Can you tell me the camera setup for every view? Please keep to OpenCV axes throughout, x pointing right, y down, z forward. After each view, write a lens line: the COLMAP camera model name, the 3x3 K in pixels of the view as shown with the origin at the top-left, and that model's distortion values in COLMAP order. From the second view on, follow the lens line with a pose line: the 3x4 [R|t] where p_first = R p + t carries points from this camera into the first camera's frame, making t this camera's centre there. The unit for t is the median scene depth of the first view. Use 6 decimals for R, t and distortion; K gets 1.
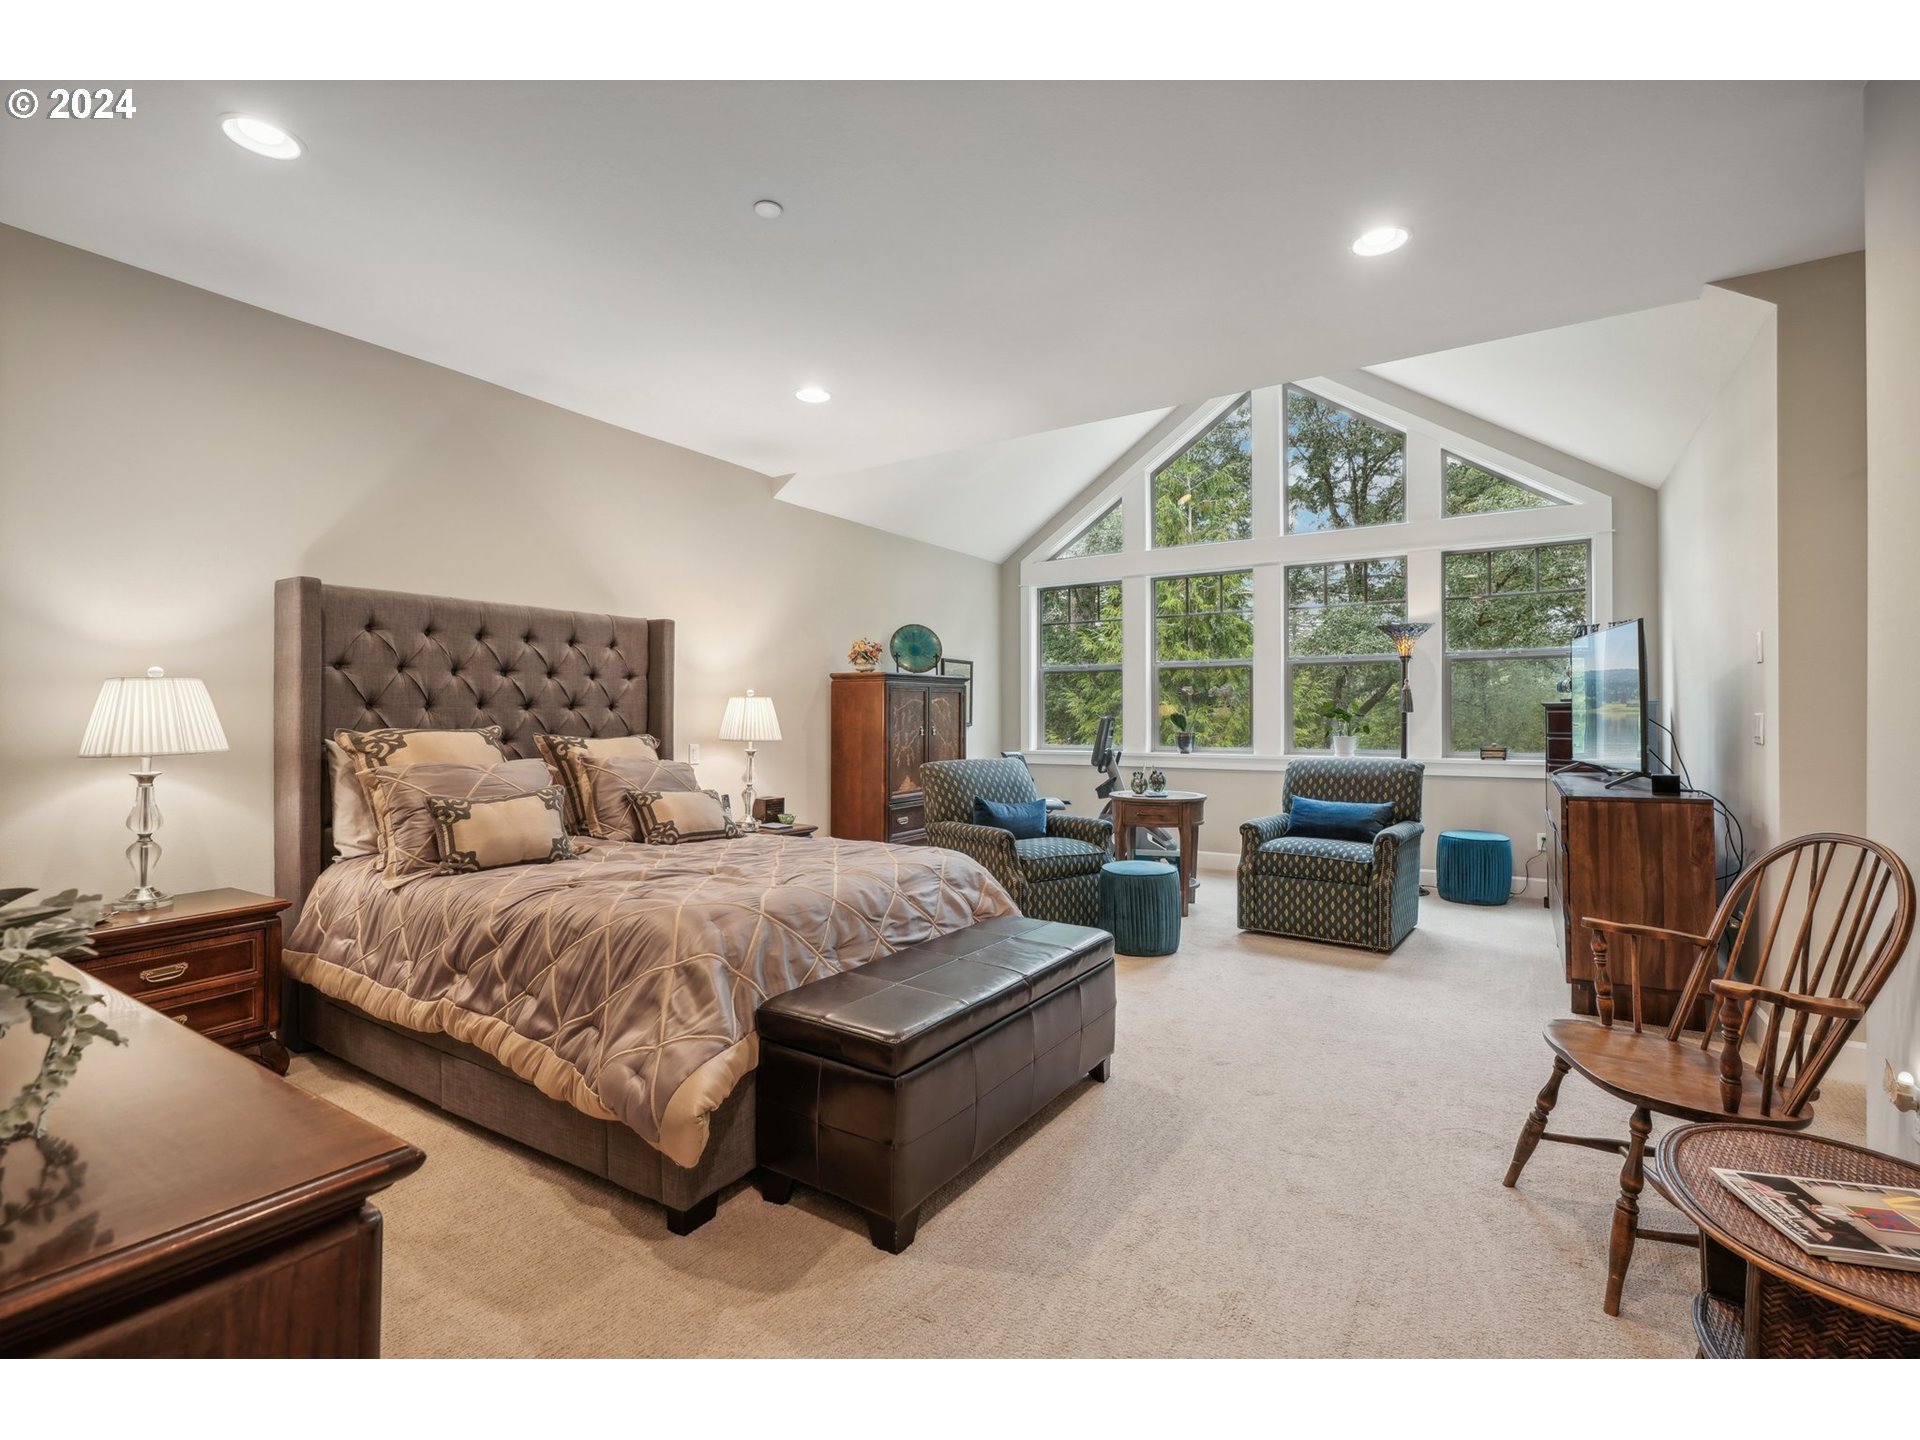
lens RADIAL K [[876.4, 0, 969.6], [0, 876.4, 722.1], [0, 0, 1]] dist [-0.008064, 0.003739]
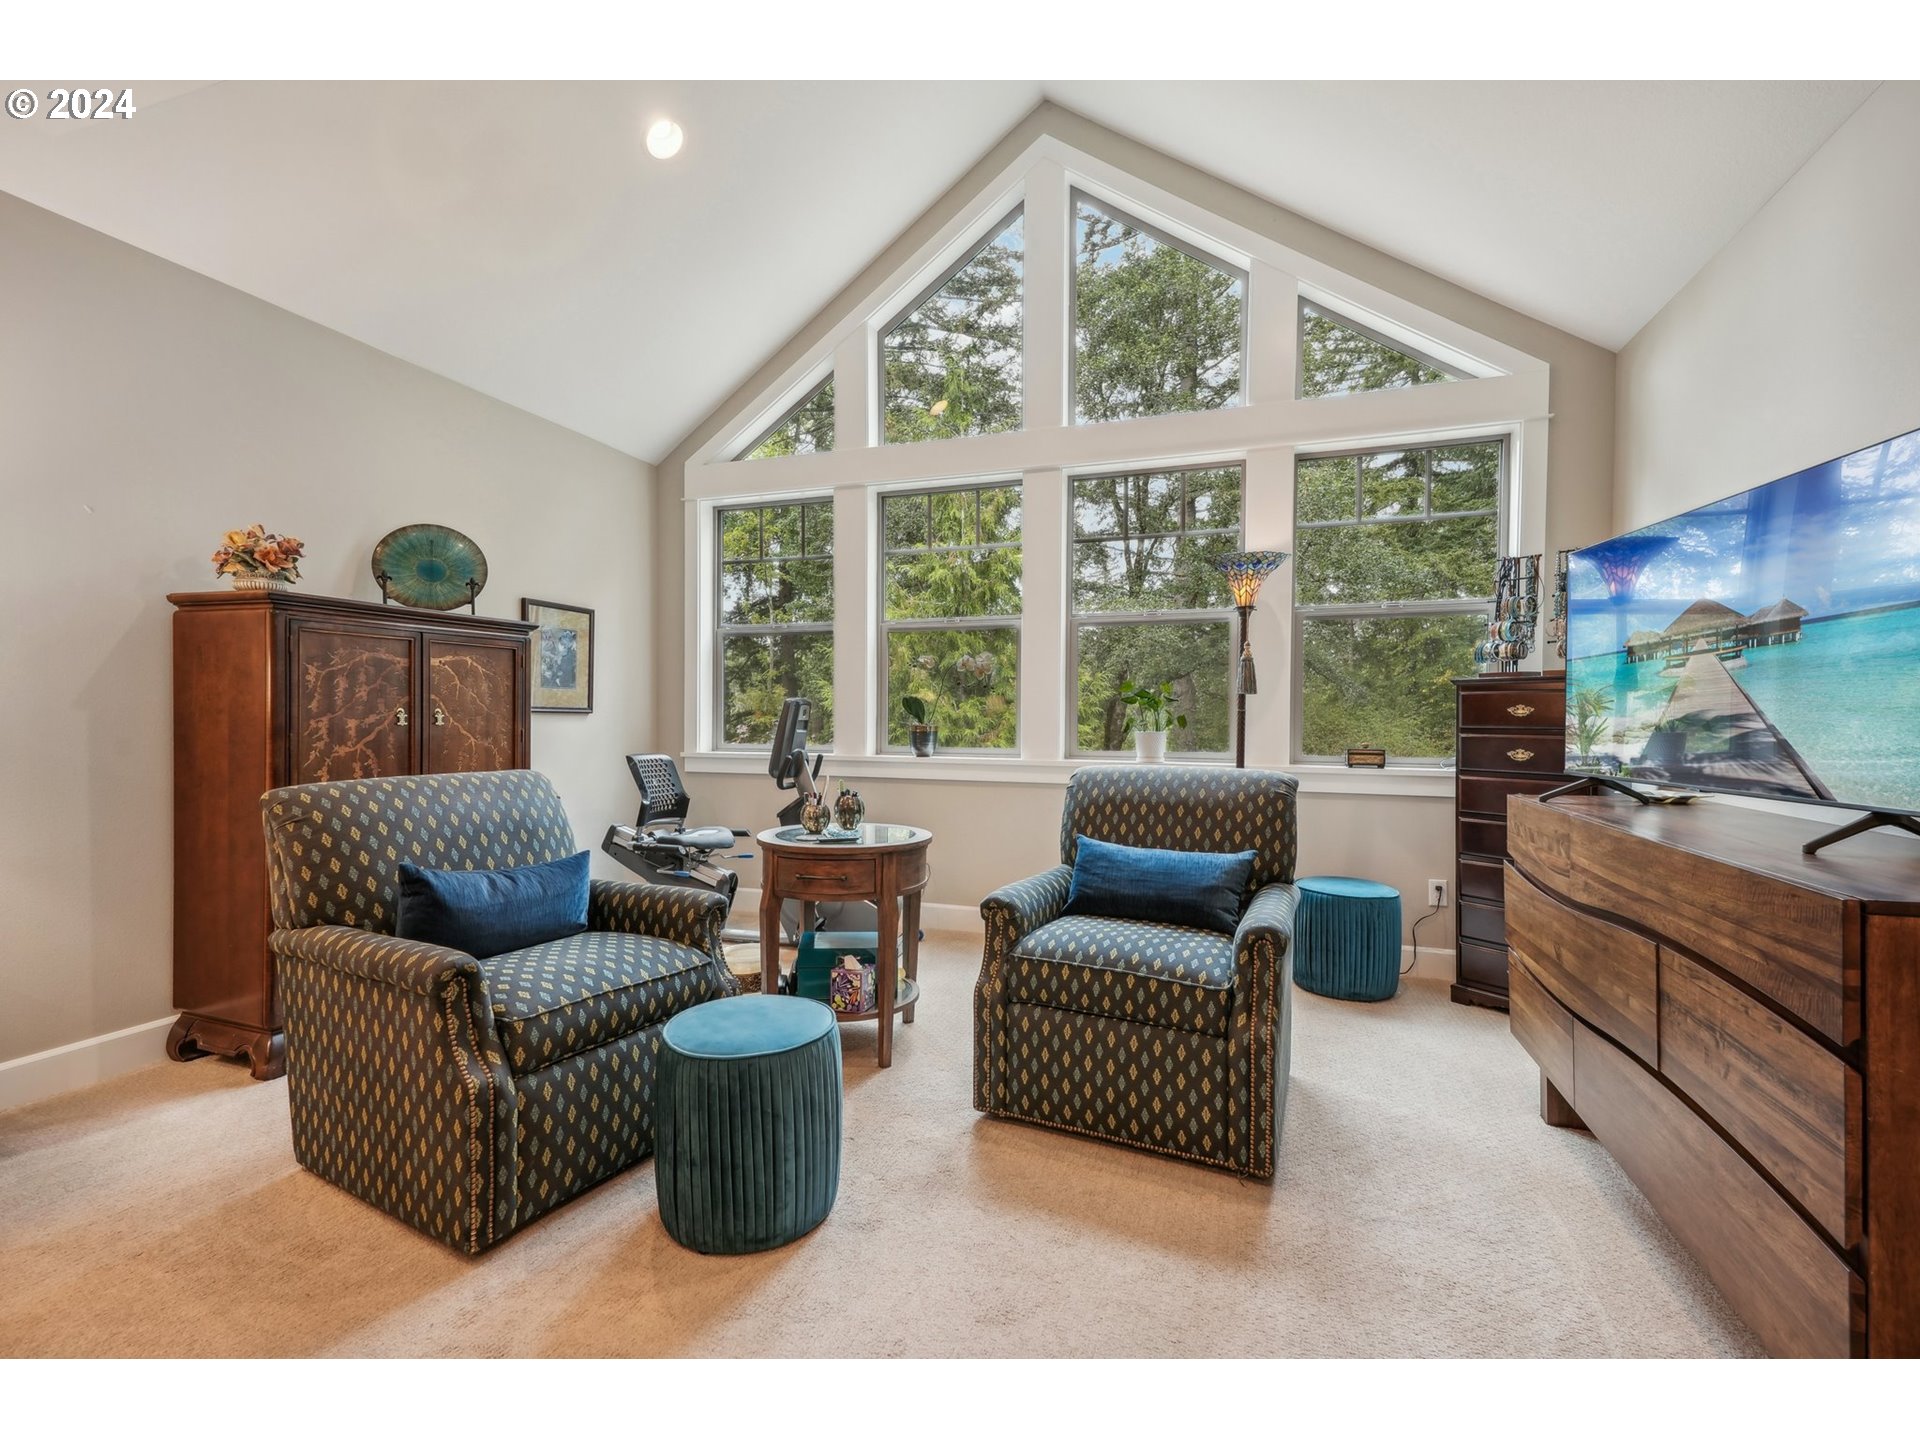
lens RADIAL K [[876.4, 0, 949.9], [0, 876.4, 719.3], [0, 0, 1]] dist [-0.008064, 0.003739]
pose [[0.977206, 0.008195, 0.212137, 0.166217], [-0.007881, 0.999966, -0.002330, 0.011381], [-0.212149, 0.000605, 0.977237, 0.461050]]
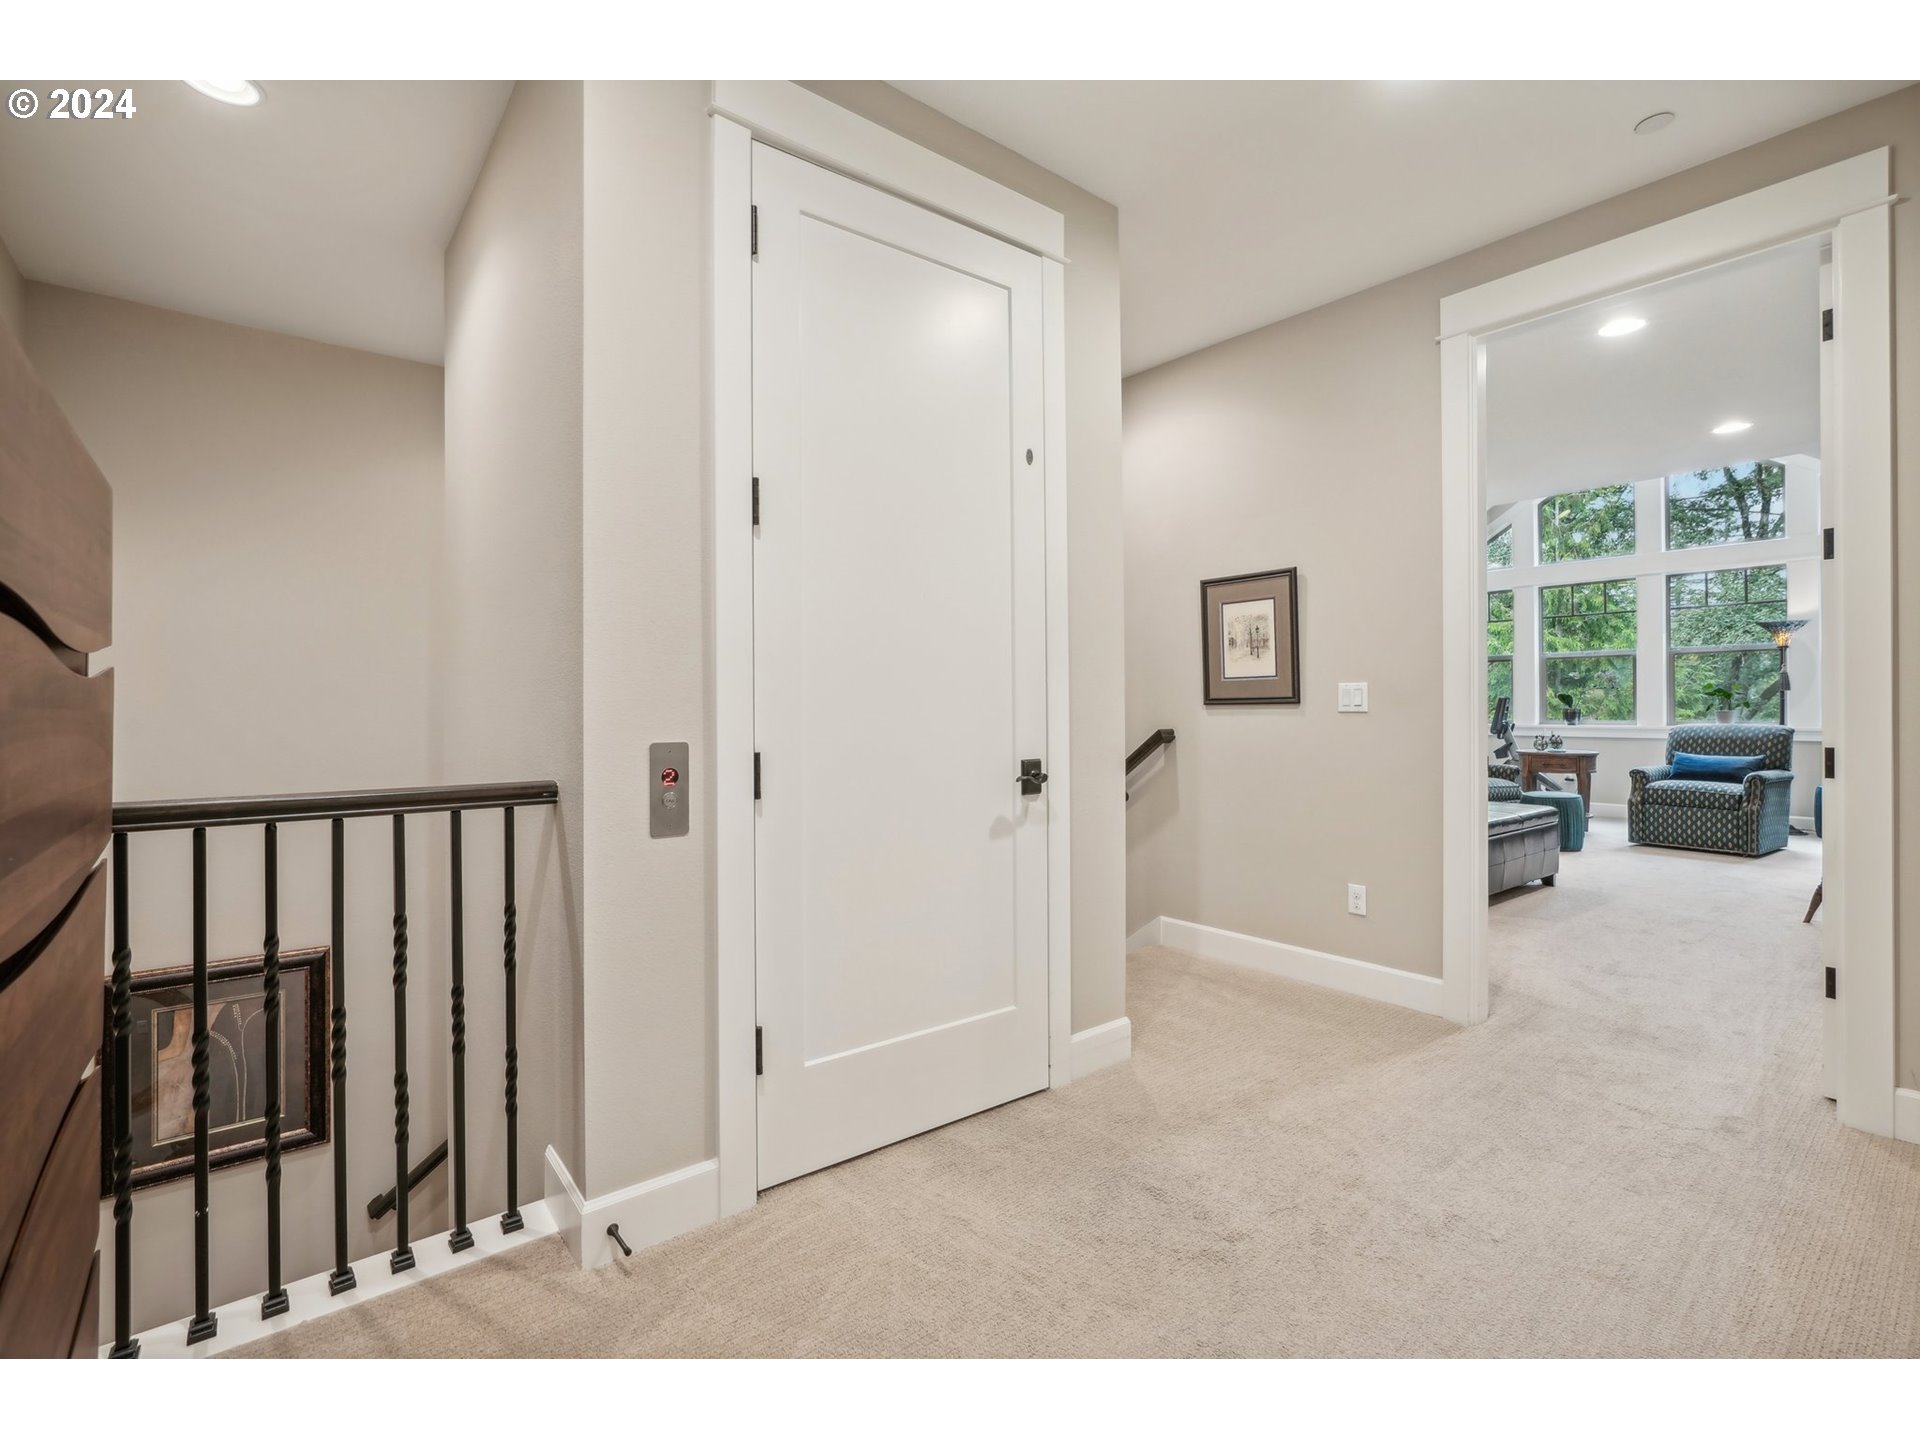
lens RADIAL K [[876.4, 0, 952.0], [0, 876.4, 706.6], [0, 0, 1]] dist [-0.008064, 0.003739]
pose [[0.943034, -0.002364, -0.332689, -0.234222], [0.000998, 0.999990, -0.004276, 0.017831], [0.332696, 0.003701, 0.943027, -0.640997]]
